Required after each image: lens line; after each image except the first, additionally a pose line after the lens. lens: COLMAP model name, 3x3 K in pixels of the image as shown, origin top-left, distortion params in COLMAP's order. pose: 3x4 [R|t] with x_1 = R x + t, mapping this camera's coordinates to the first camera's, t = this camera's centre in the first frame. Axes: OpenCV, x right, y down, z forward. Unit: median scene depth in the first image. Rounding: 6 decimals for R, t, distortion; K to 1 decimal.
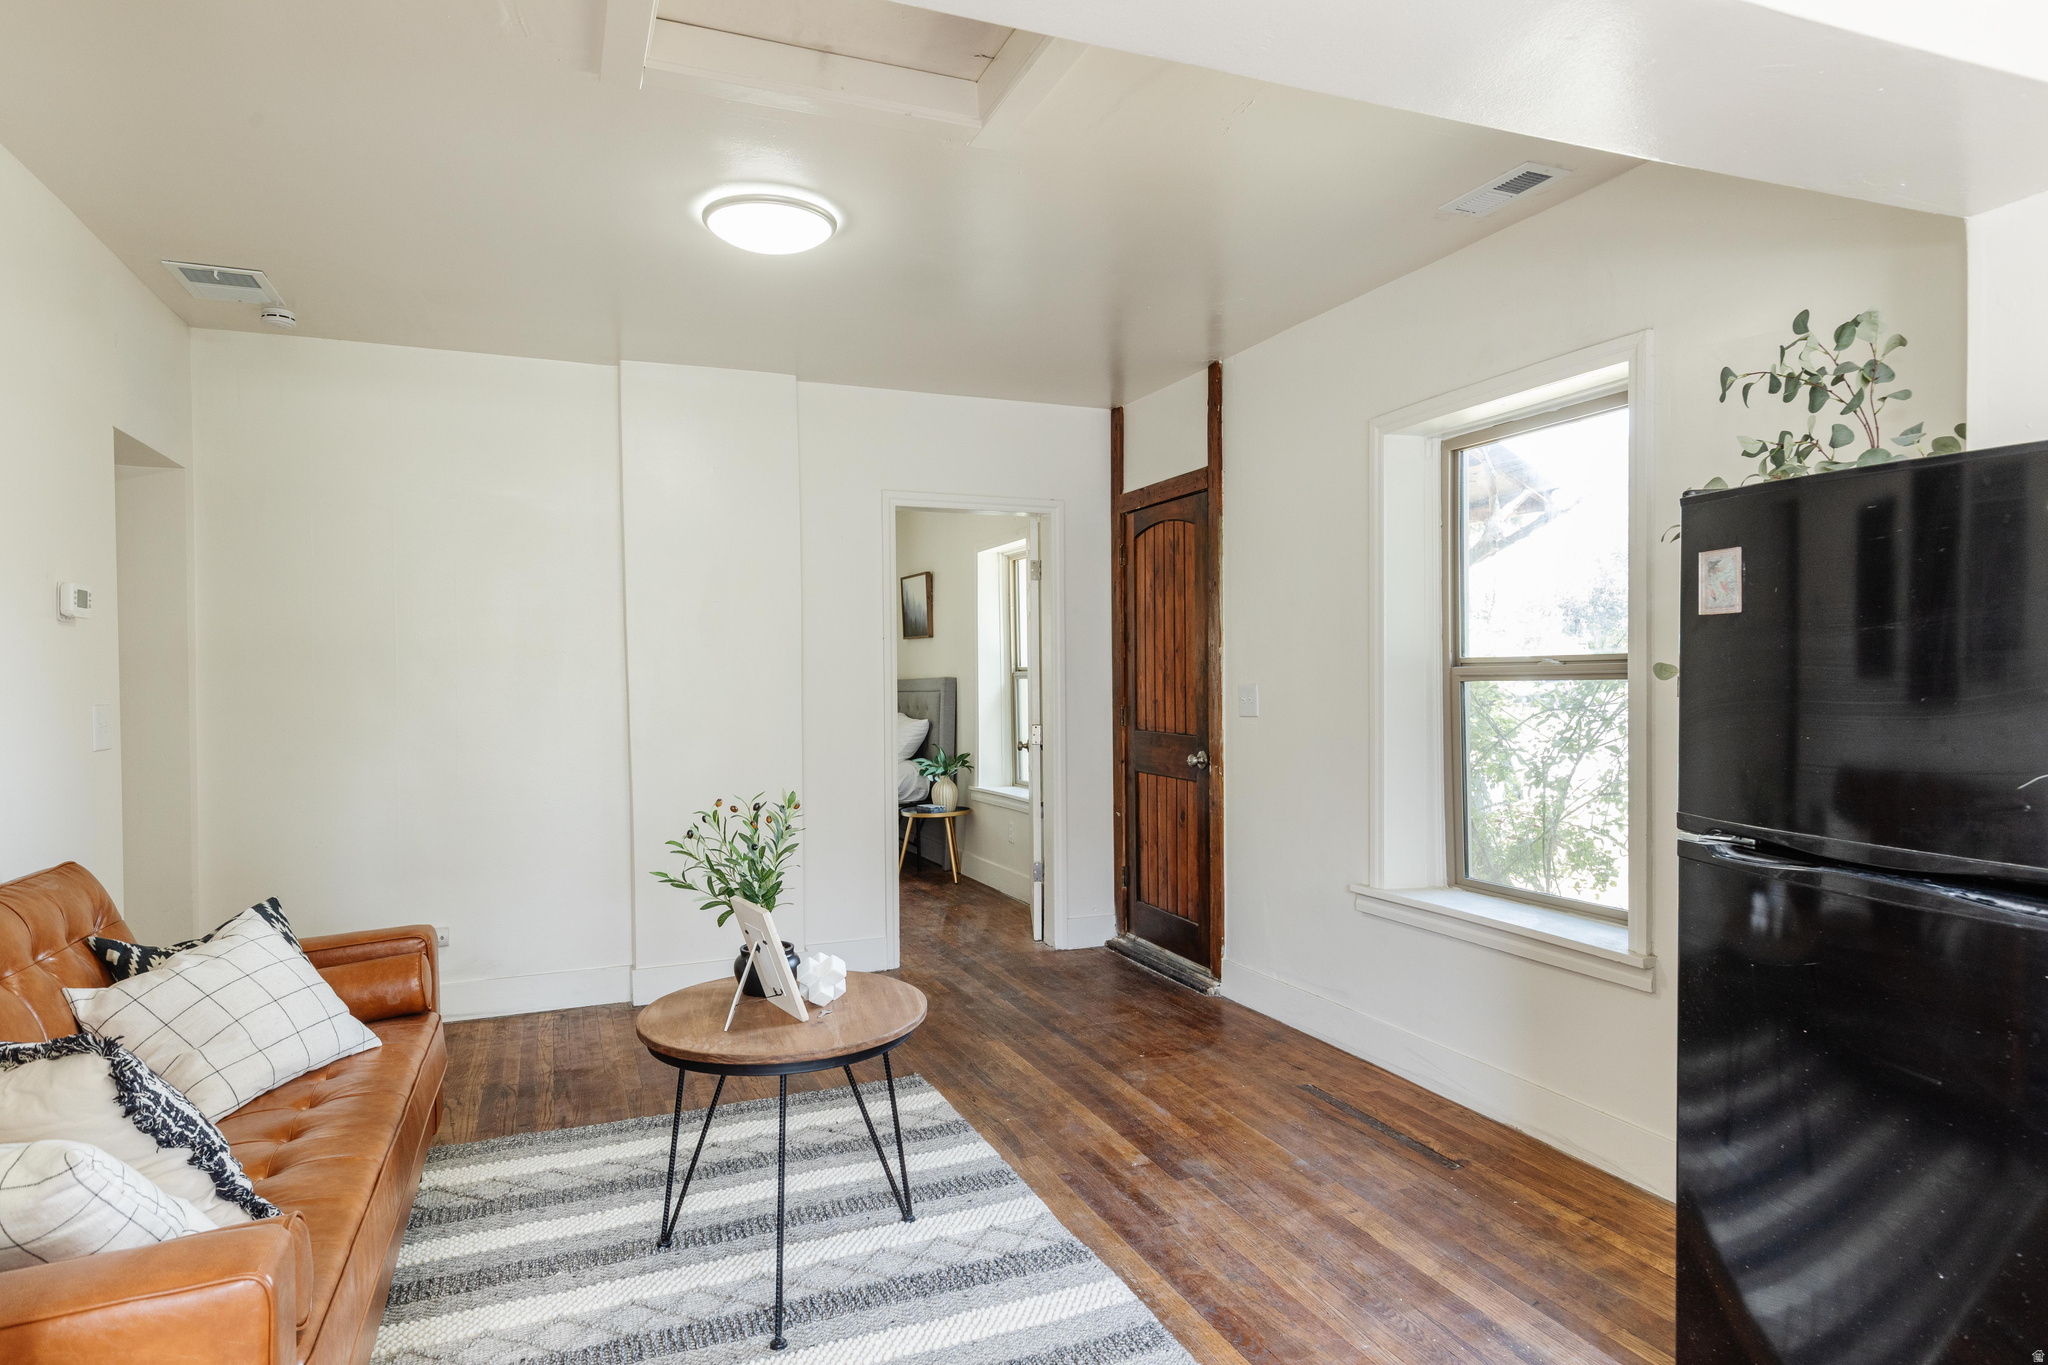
lens RADIAL K [[1170.5, 0, 1012.6], [0, 1170.5, 680.8], [0, 0, 1]] dist [0.016766, -0.003094]
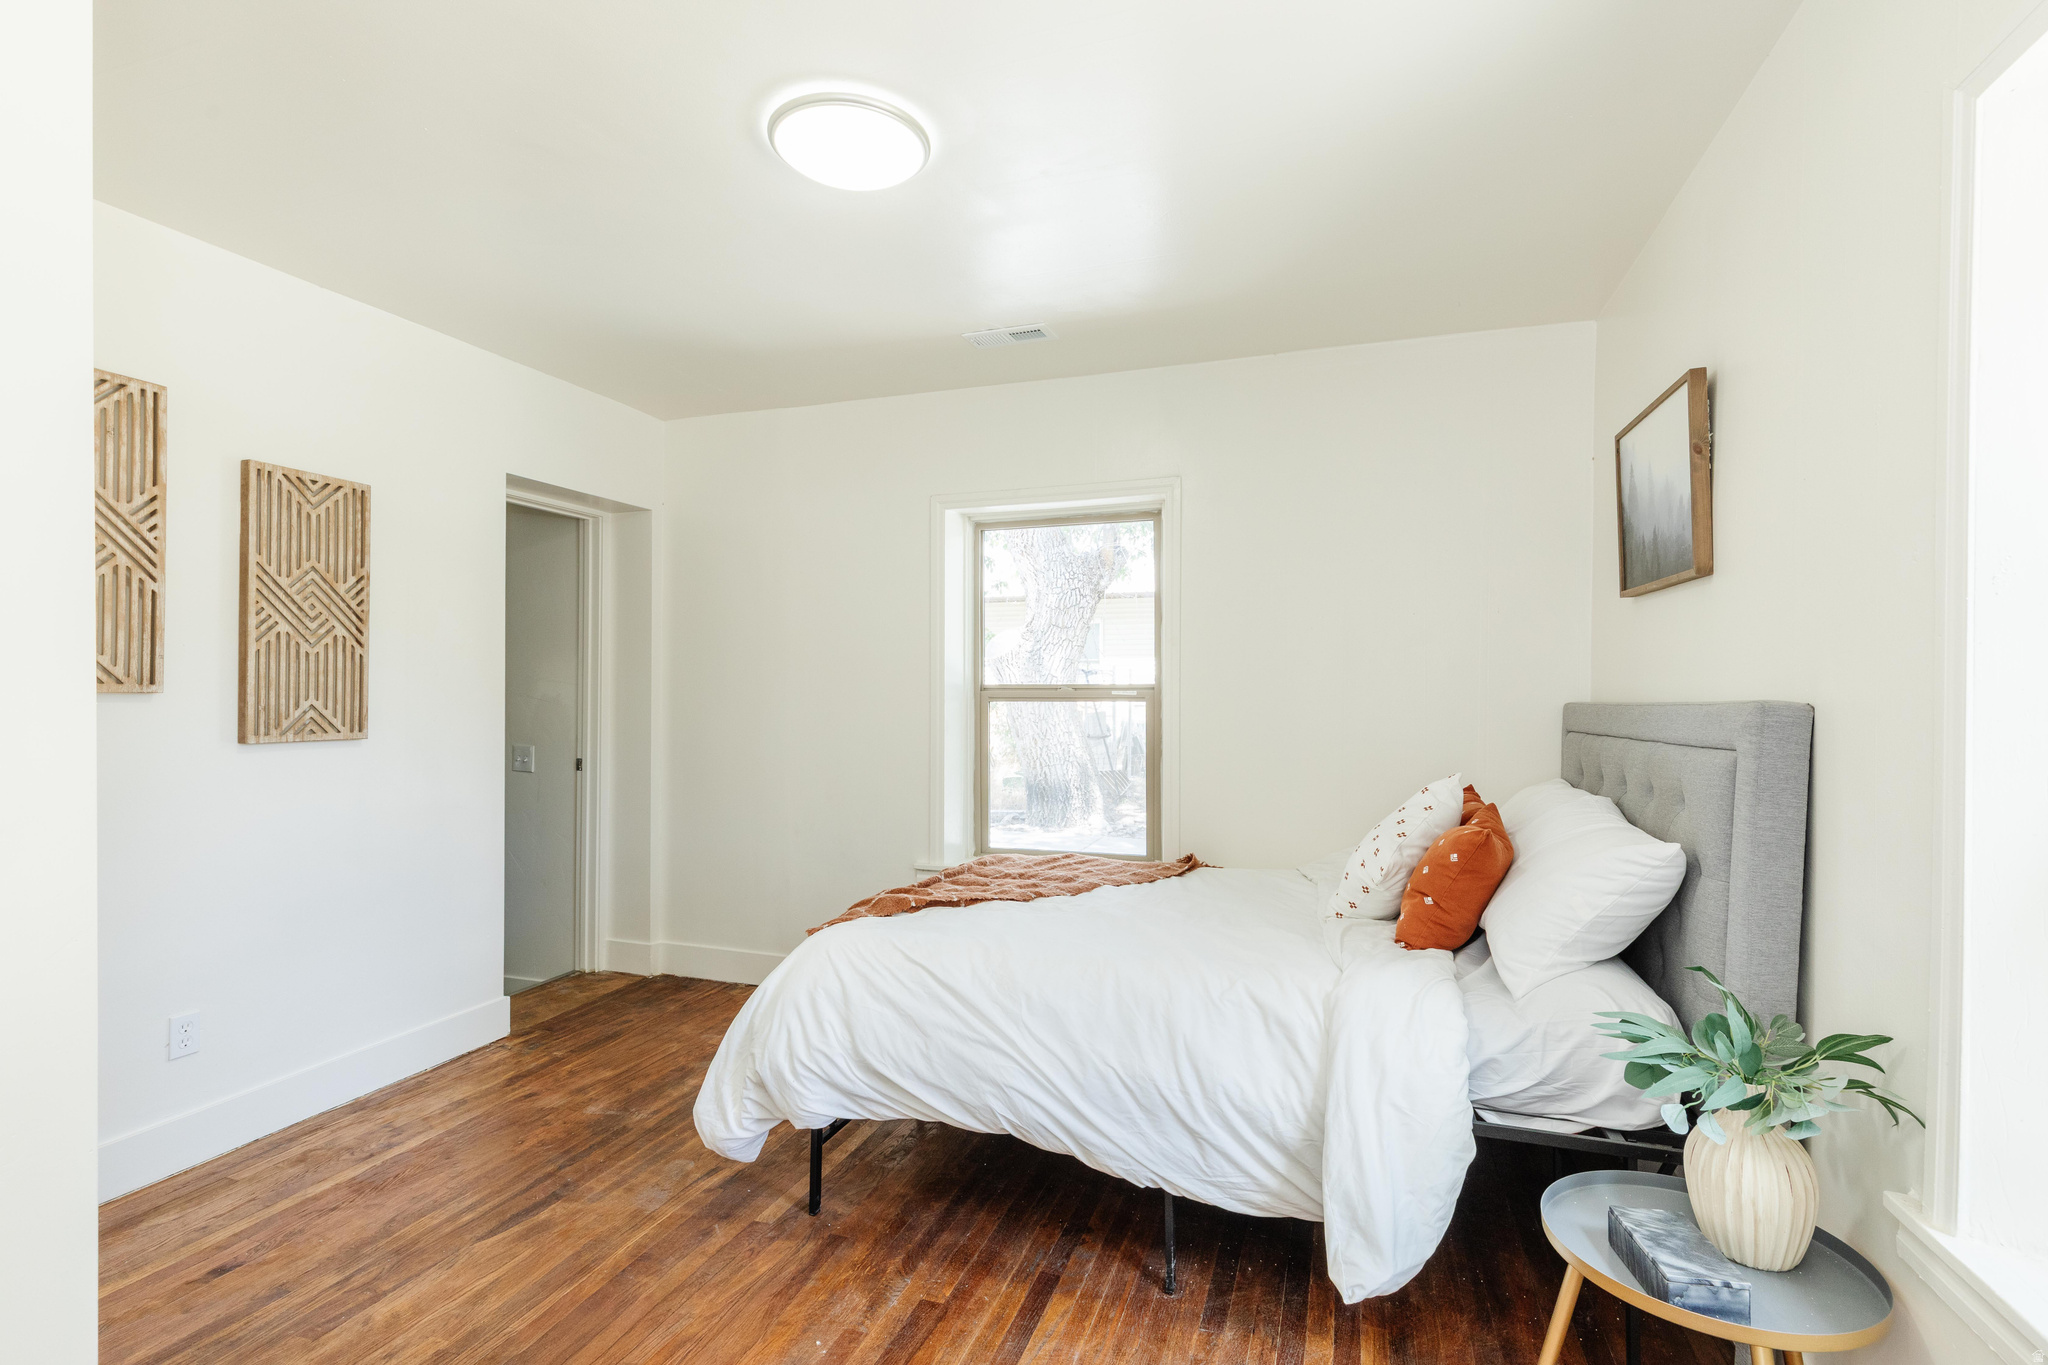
lens RADIAL K [[934.2, 0, 1012.8], [0, 934.2, 702.2], [0, 0, 1]] dist [0.002929, 0.000049]
pose [[0.743035, 0.010841, -0.669165, -0.092510], [-0.004943, 0.999930, 0.010711, -0.009959], [0.669234, -0.004651, 0.743037, 1.629911]]
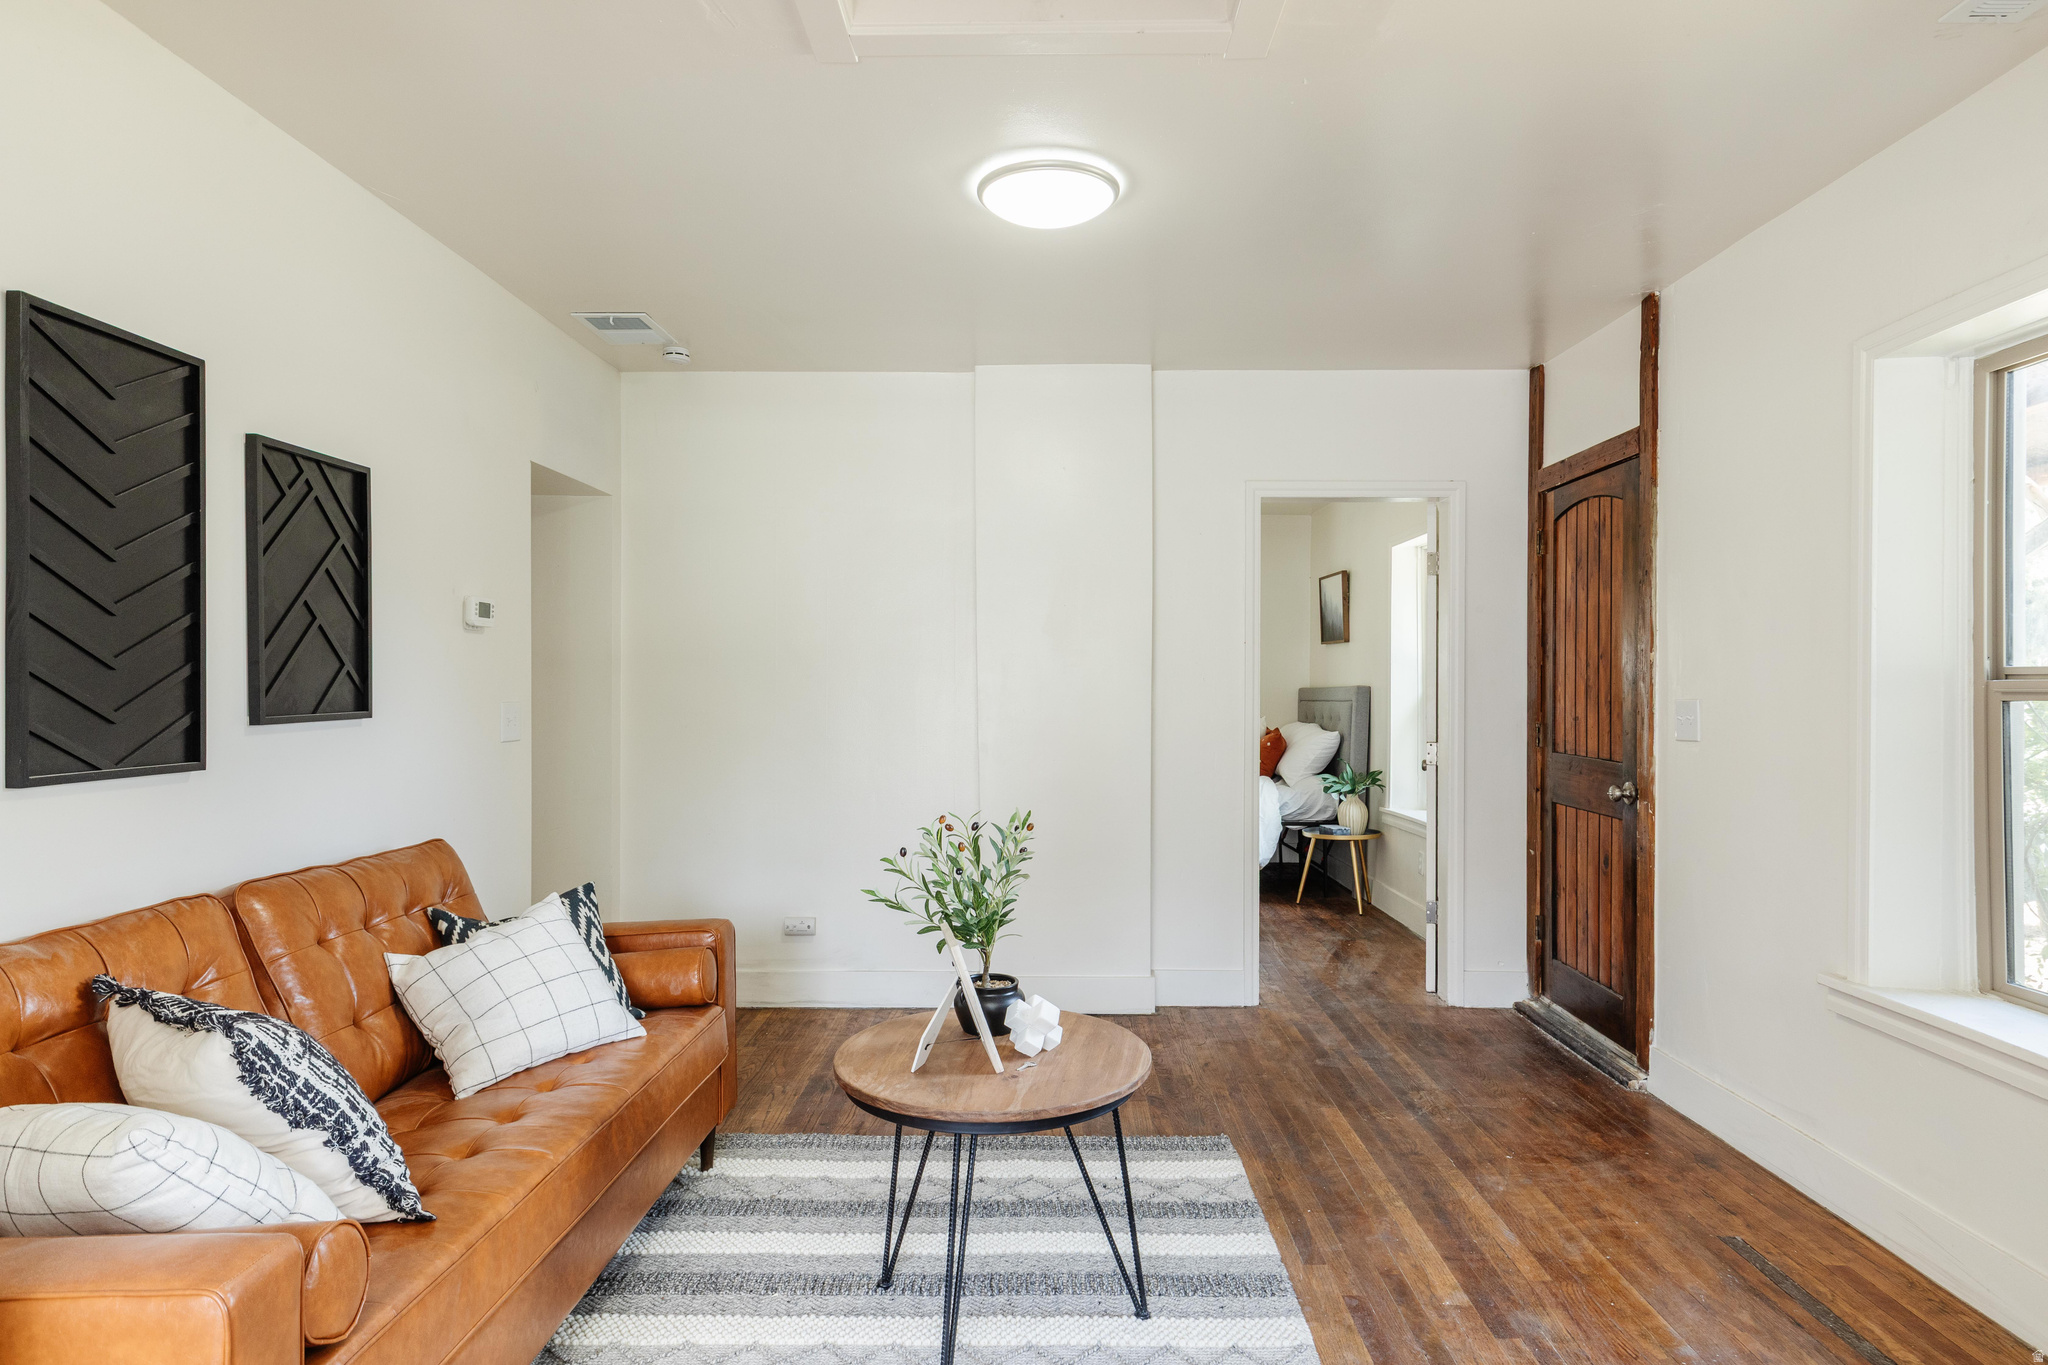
lens RADIAL K [[1170.5, 0, 1021.5], [0, 1170.5, 680.0], [0, 0, 1]] dist [0.016766, -0.003094]
pose [[0.919464, 0.009415, -0.393060, 0.135714], [-0.011666, 0.999926, -0.003338, -0.003214], [0.393000, 0.007655, 0.919507, 0.137580]]
